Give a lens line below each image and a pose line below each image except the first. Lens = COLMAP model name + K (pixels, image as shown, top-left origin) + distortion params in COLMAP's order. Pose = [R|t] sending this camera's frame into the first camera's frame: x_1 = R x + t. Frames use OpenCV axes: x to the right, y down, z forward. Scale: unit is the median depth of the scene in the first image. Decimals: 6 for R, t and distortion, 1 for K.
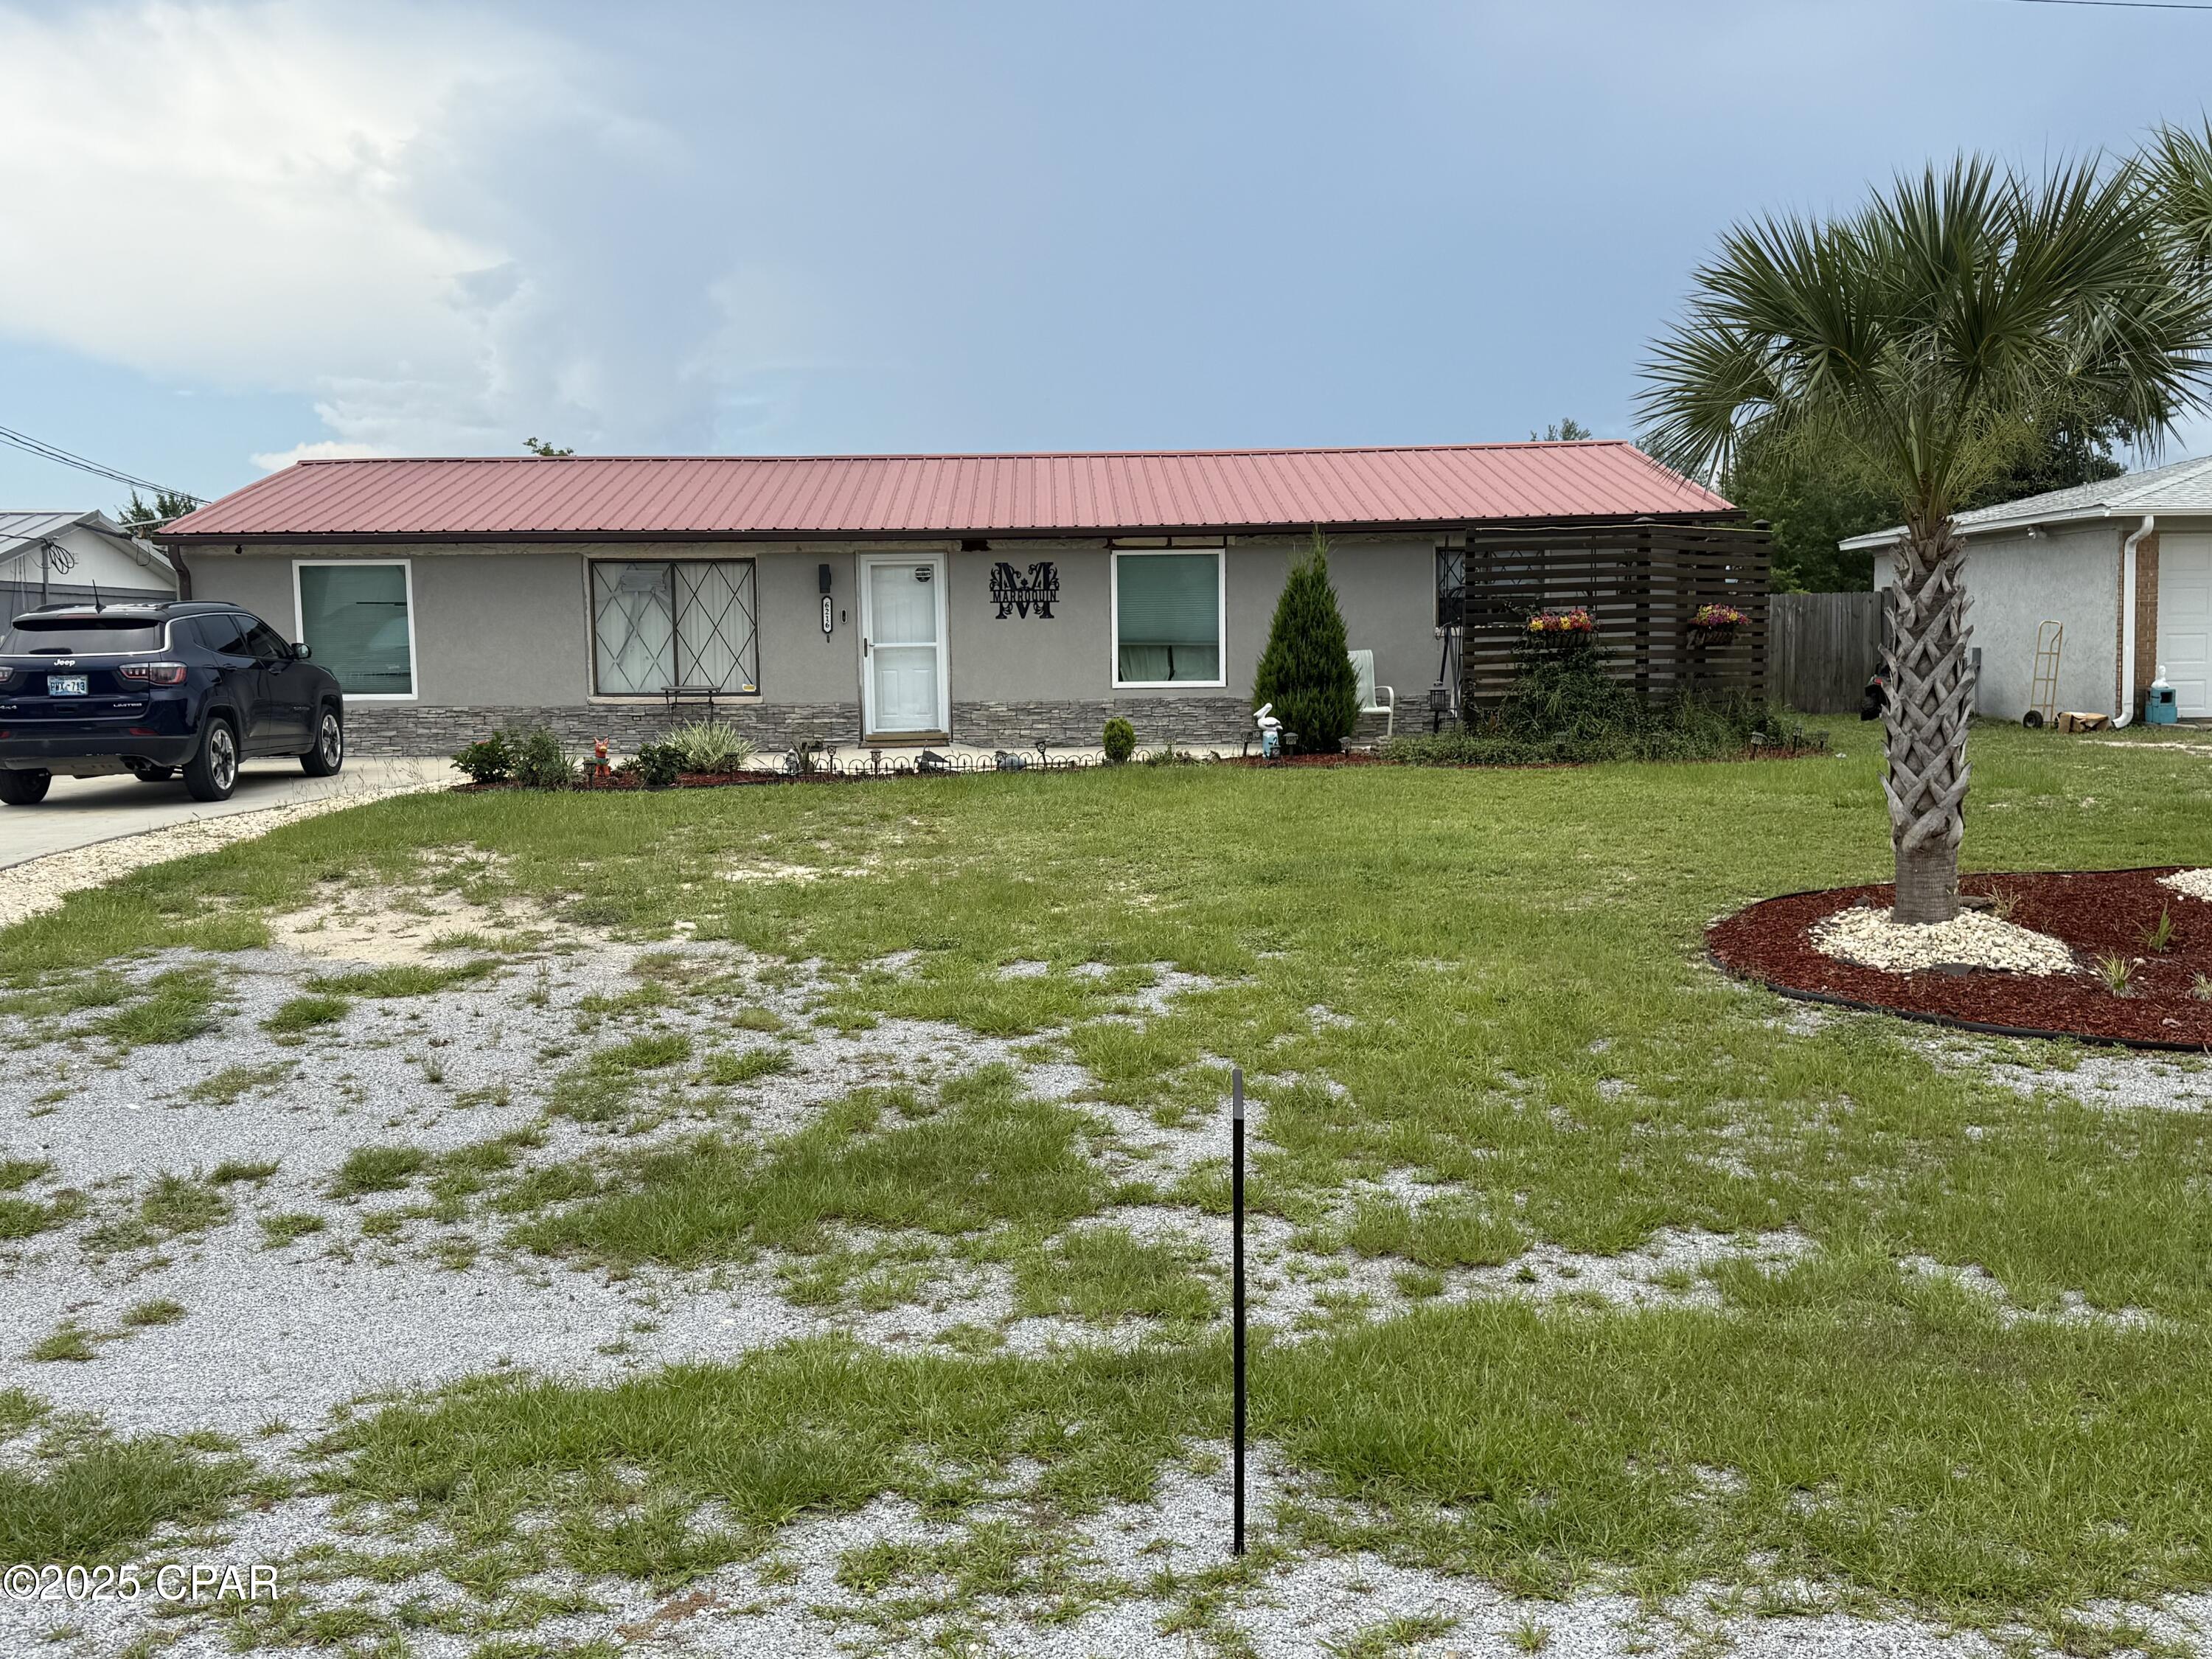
lens RADIAL K [[2211.0, 0, 1117.6], [0, 2211.0, 811.4], [0, 0, 1]] dist [0.181373, 0.000000]
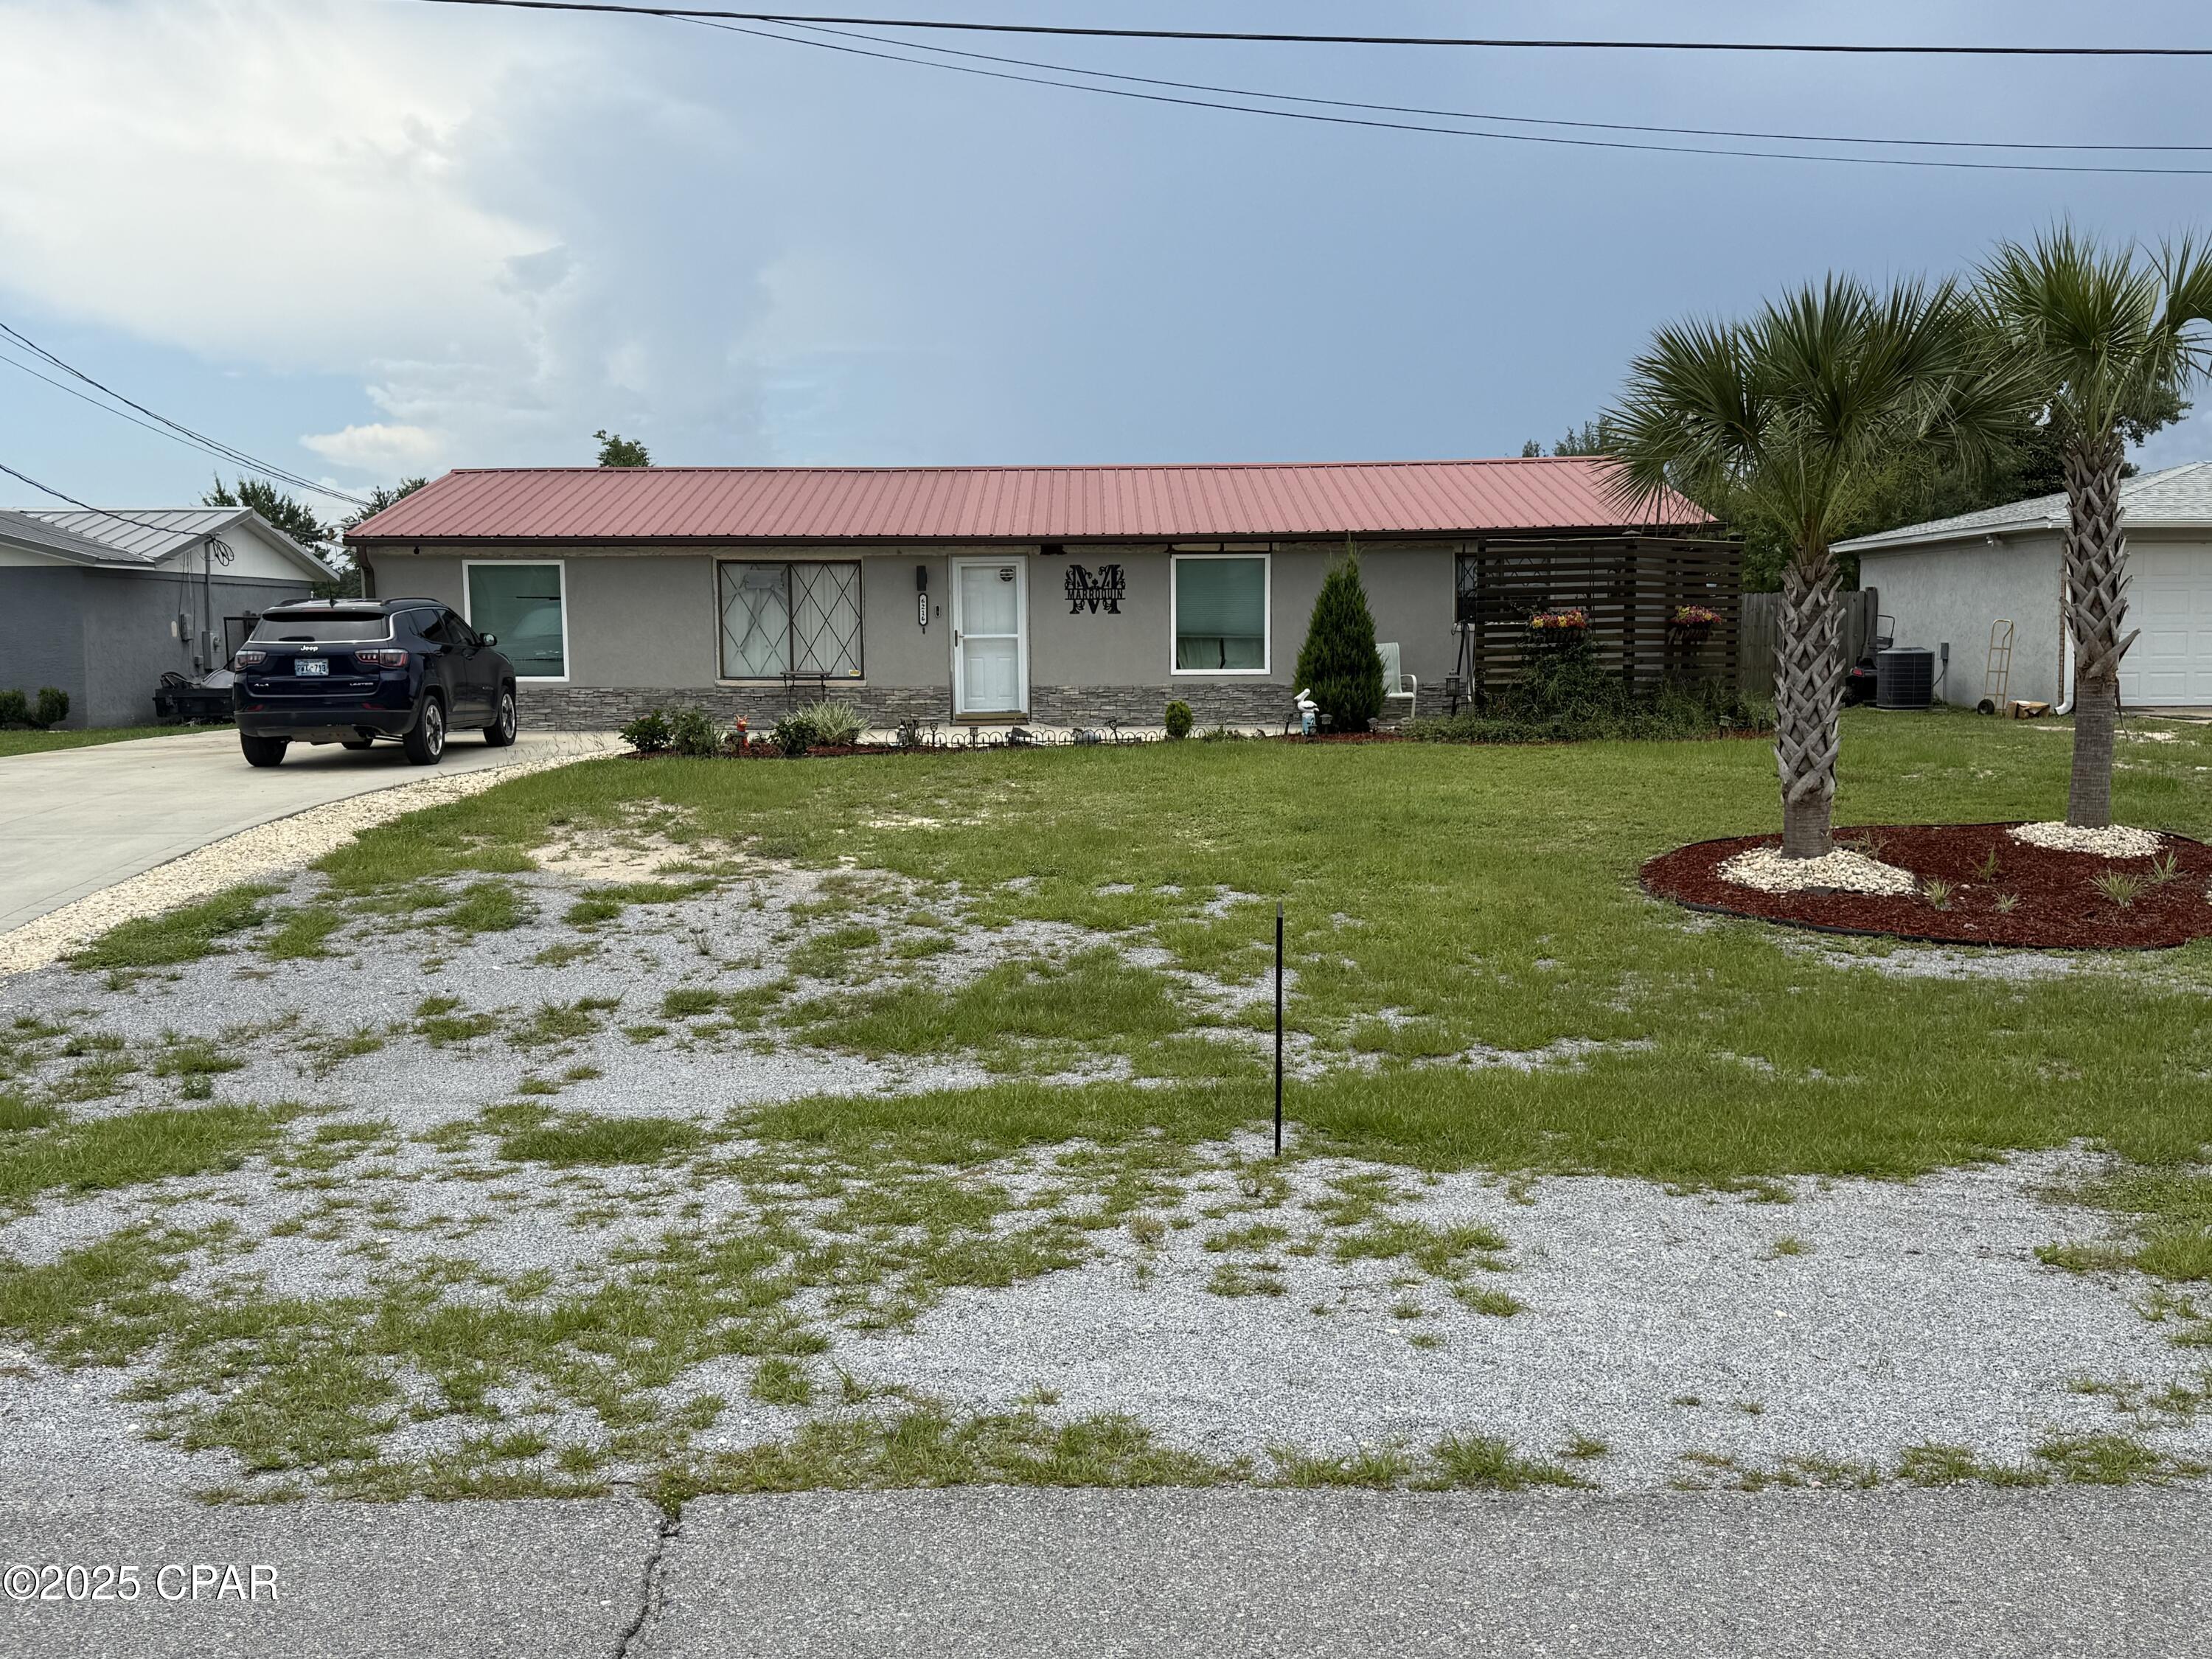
lens RADIAL K [[2211.0, 0, 1111.8], [0, 2211.0, 844.1], [0, 0, 1]] dist [0.181373, 0.000000]
pose [[0.999752, 0.007917, -0.020818, -0.013456], [-0.007485, 0.999757, 0.020755, 0.013060], [0.020977, -0.020594, 0.999568, -0.237178]]
